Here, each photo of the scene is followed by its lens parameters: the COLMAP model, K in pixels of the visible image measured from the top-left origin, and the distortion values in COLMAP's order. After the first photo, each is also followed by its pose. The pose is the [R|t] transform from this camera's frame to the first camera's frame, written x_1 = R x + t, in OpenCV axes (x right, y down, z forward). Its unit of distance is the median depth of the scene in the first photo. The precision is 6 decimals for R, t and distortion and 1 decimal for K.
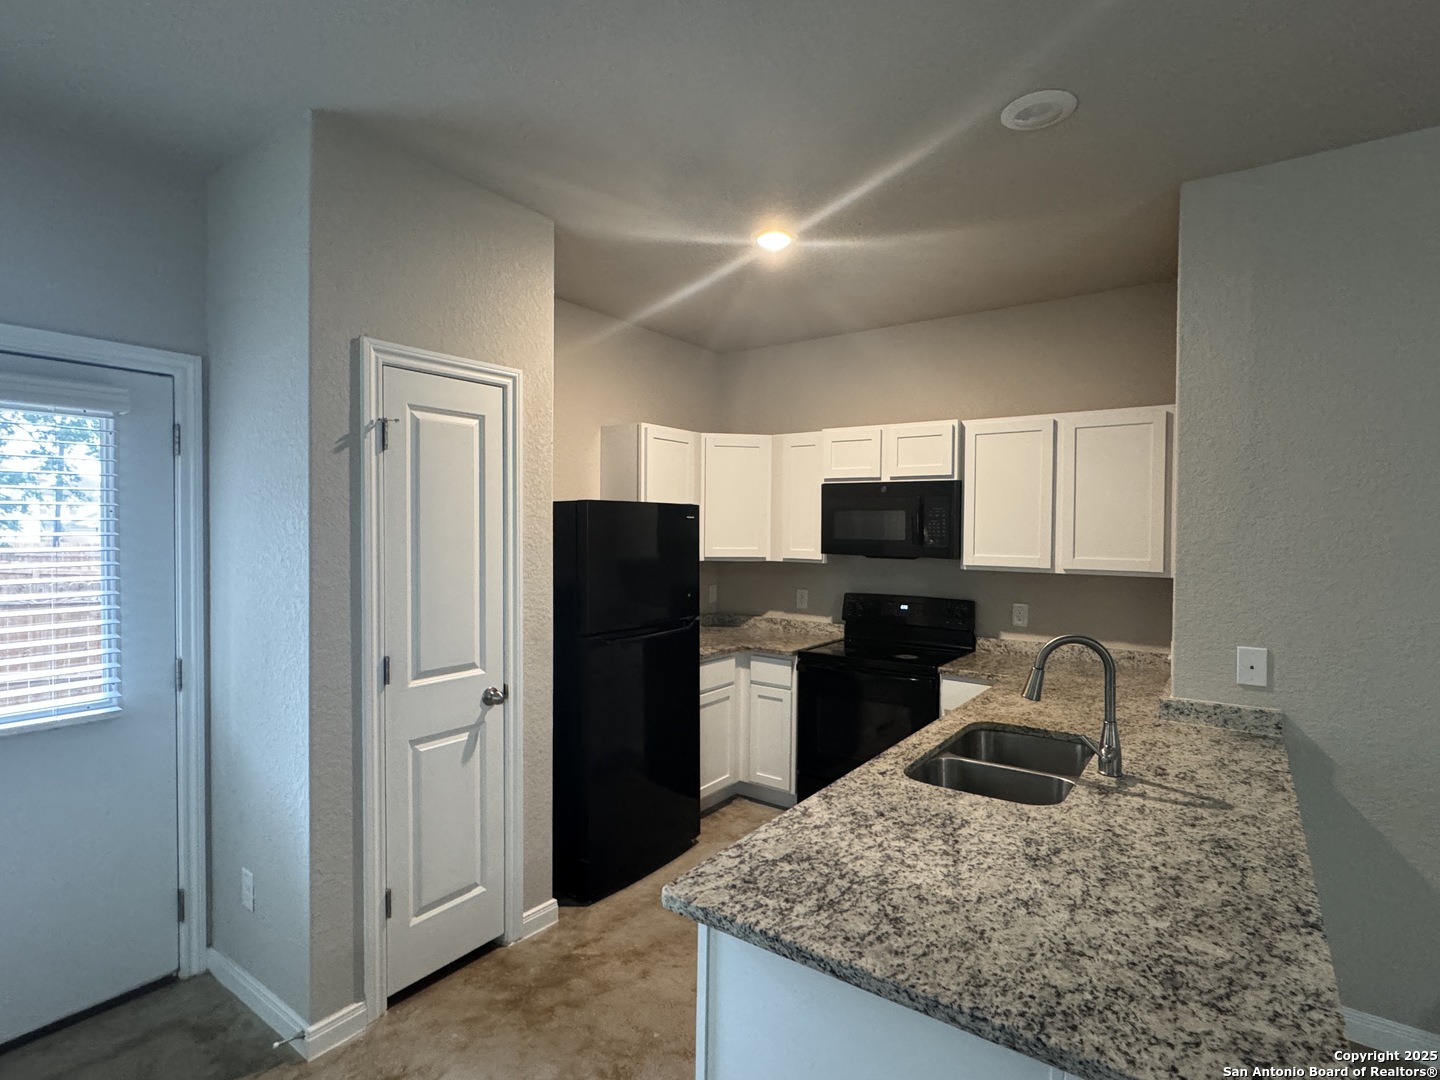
lens RADIAL K [[728.7, 0, 716.0], [0, 728.7, 541.2], [0, 0, 1]] dist [-0.001728, 0.000487]
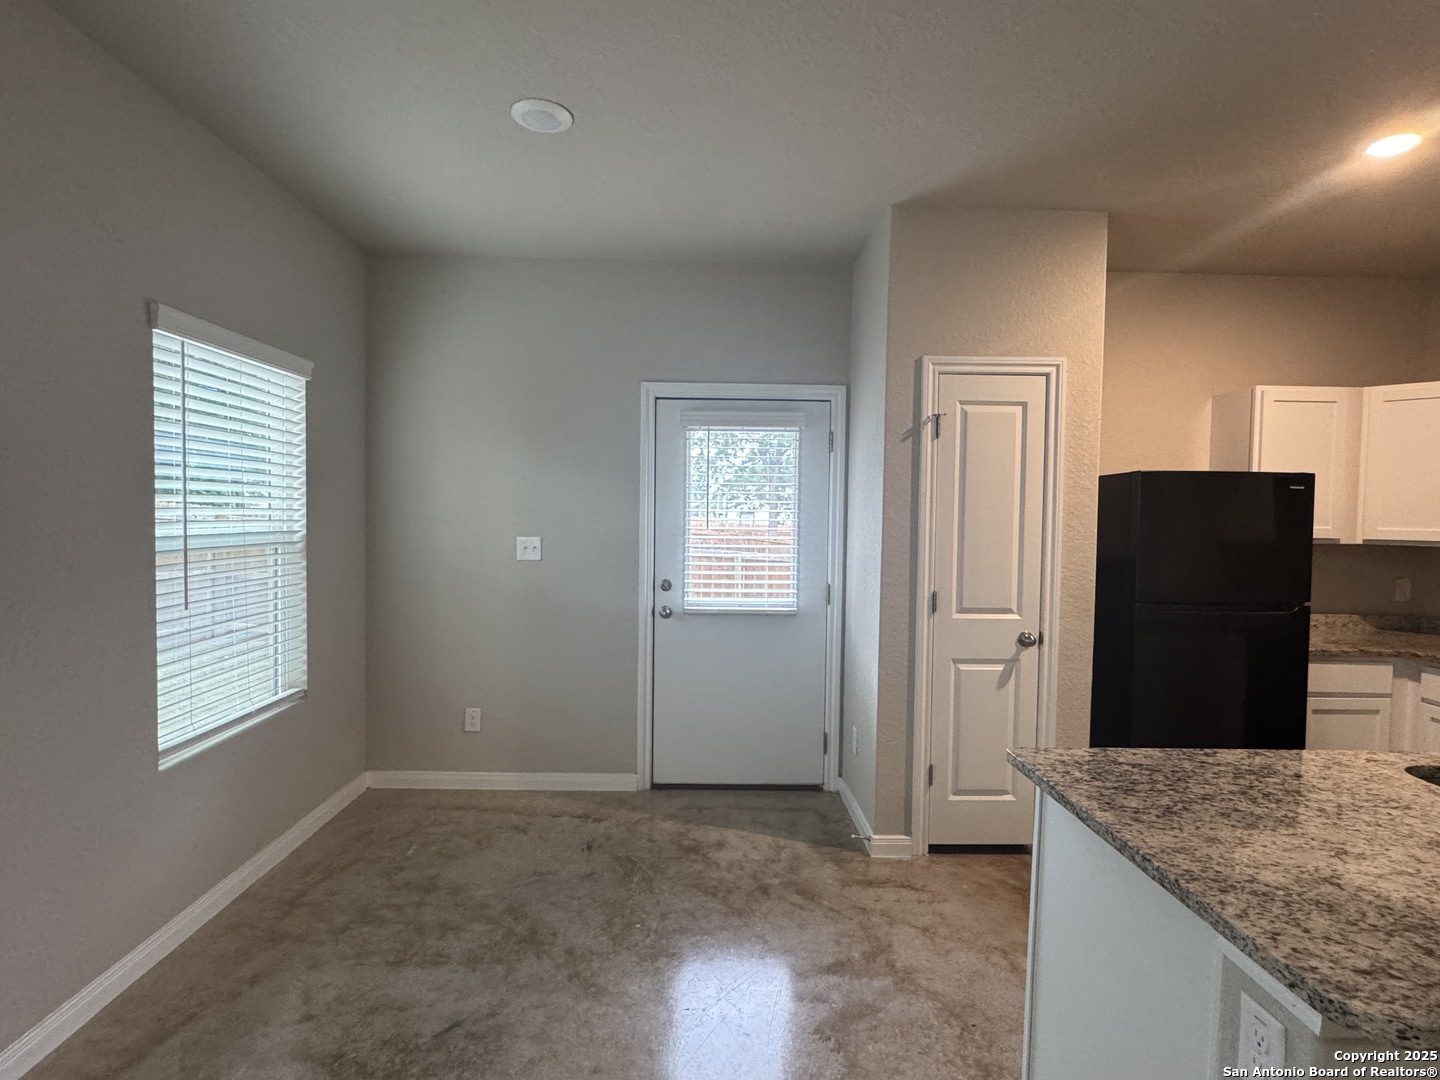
lens RADIAL K [[728.7, 0, 716.0], [0, 728.7, 541.2], [0, 0, 1]] dist [-0.001728, 0.000487]
pose [[0.603458, 0.032240, -0.796743, 0.358948], [-0.026064, 0.999446, 0.020702, 0.046910], [0.796969, 0.008273, 0.603964, -0.129757]]
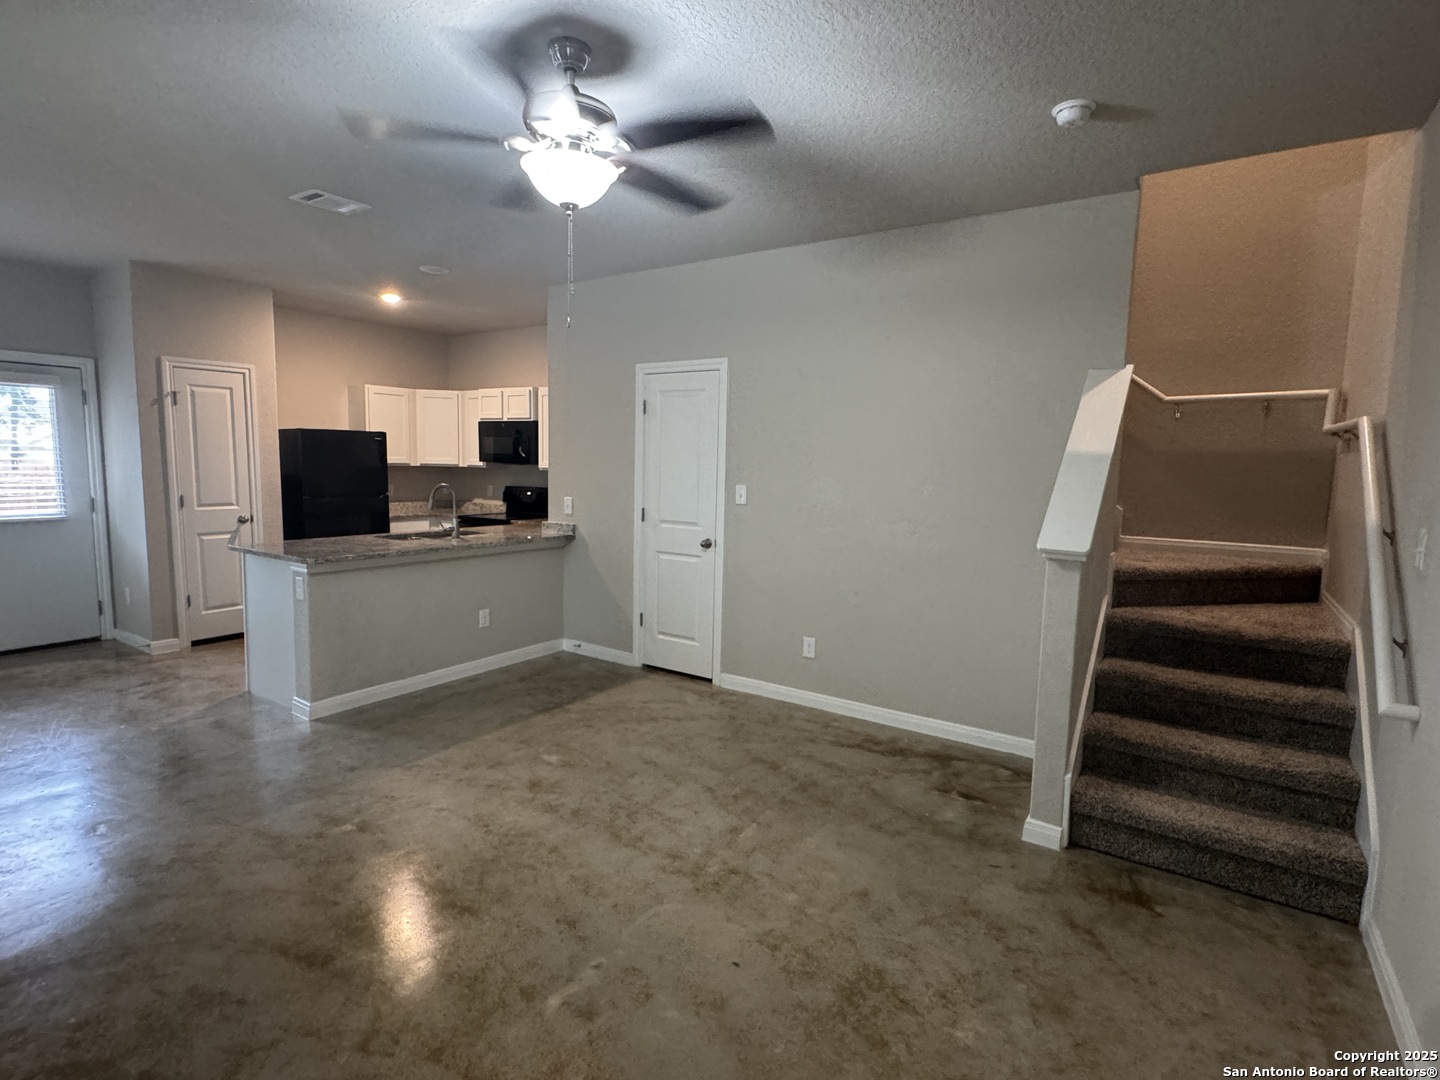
lens RADIAL K [[728.7, 0, 716.0], [0, 728.7, 541.2], [0, 0, 1]] dist [-0.001728, 0.000487]
pose [[0.999535, 0.012024, 0.028031, 1.142902], [-0.014576, 0.995588, 0.092690, 0.063160], [-0.026793, -0.093056, 0.995300, -1.319016]]
